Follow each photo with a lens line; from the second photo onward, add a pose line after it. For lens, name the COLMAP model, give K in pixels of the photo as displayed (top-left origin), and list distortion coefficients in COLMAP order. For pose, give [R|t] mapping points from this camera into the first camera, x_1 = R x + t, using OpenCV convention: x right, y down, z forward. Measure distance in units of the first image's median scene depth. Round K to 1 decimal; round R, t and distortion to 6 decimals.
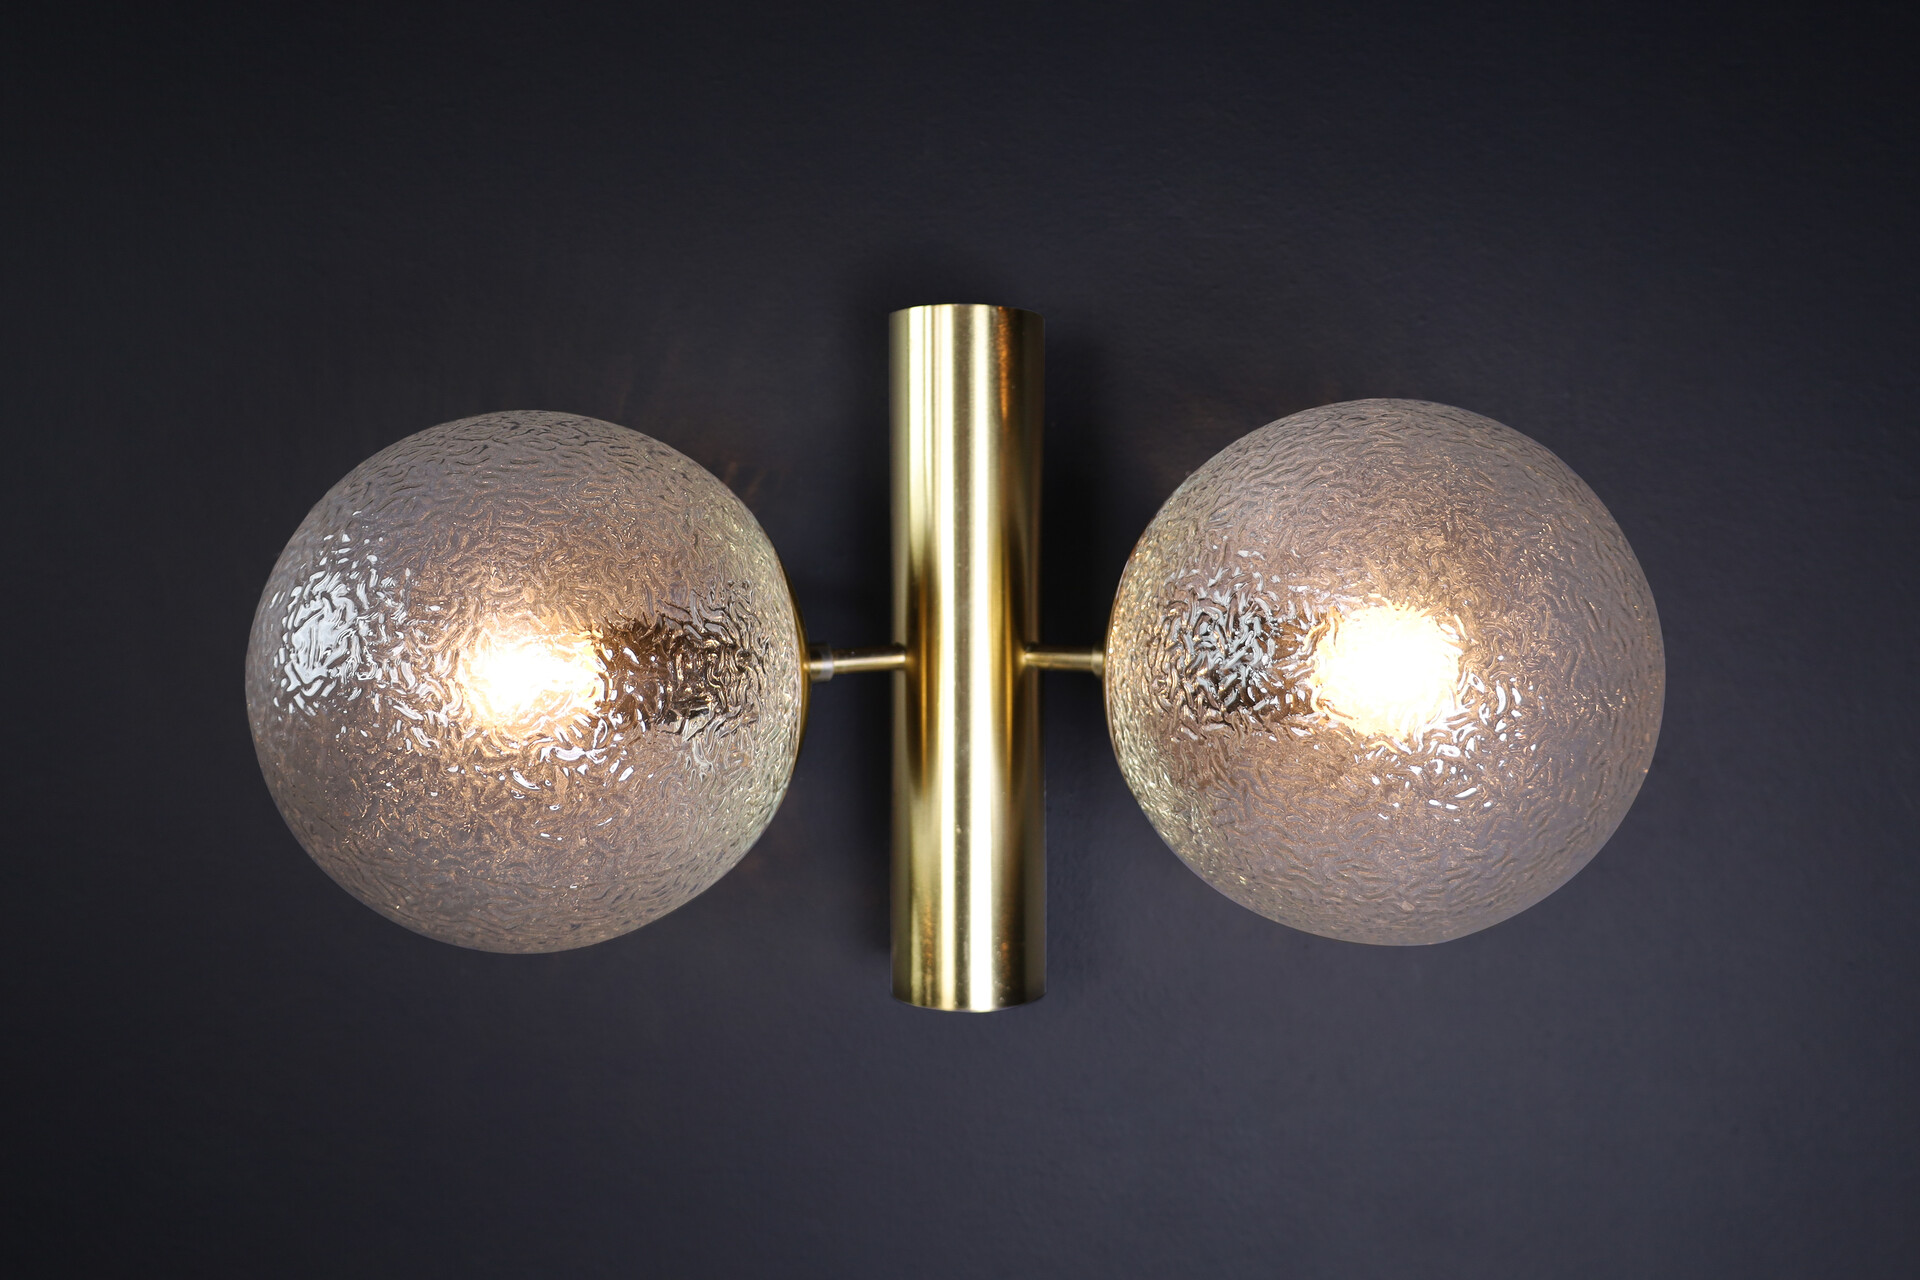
lens RADIAL K [[2026.1, 0, 957.6], [0, 2026.1, 636.2], [0, 0, 1]] dist [-0.089237, 0.000000]
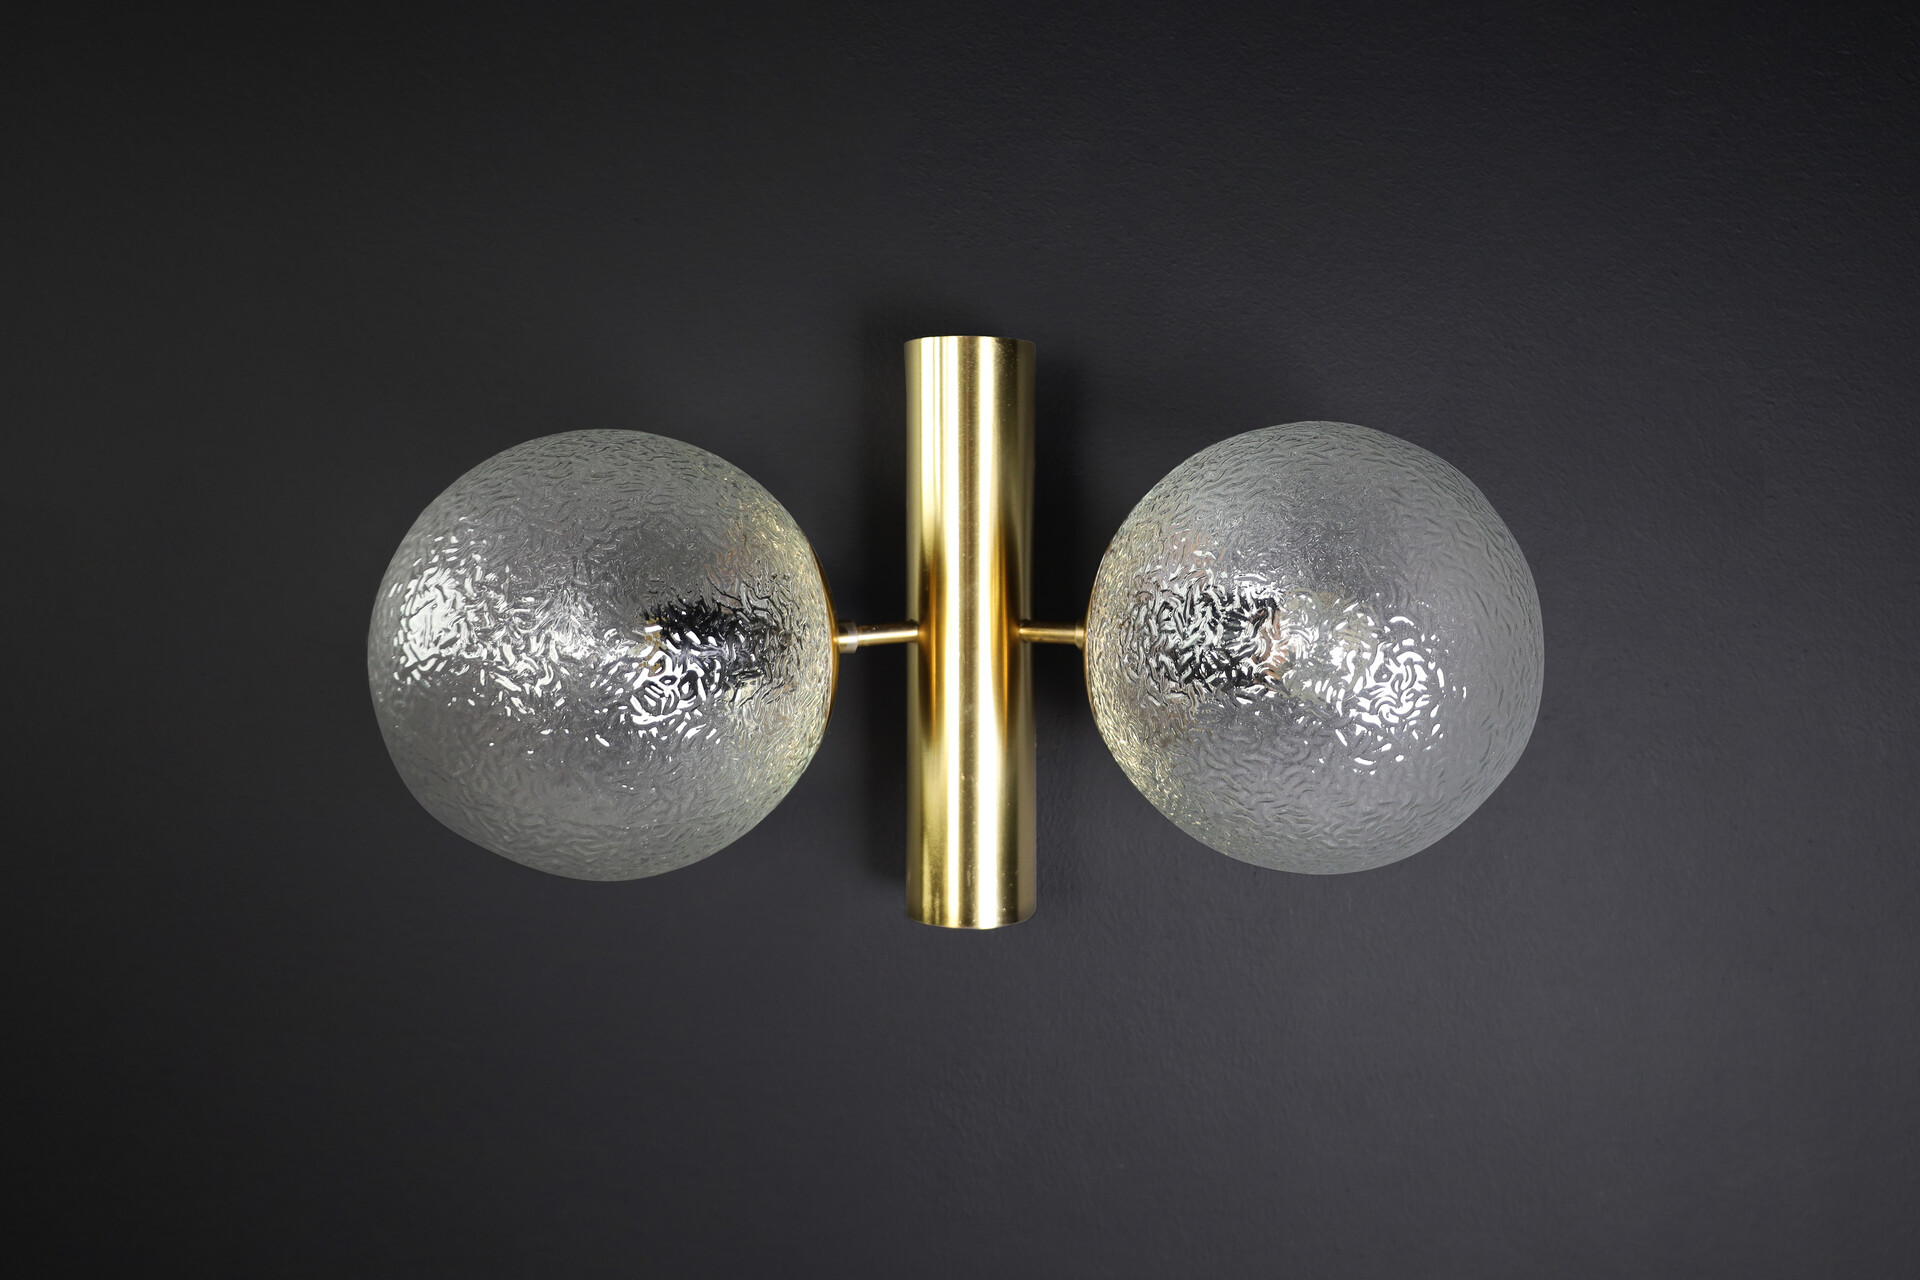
lens RADIAL K [[2026.1, 0, 977.4], [0, 2026.1, 575.7], [0, 0, 1]] dist [-0.089237, 0.000000]
pose [[0.999951, -0.002189, 0.009697, -0.002918], [0.002094, 0.999950, 0.009811, -0.037390], [-0.009718, -0.009791, 0.999905, -0.203748]]
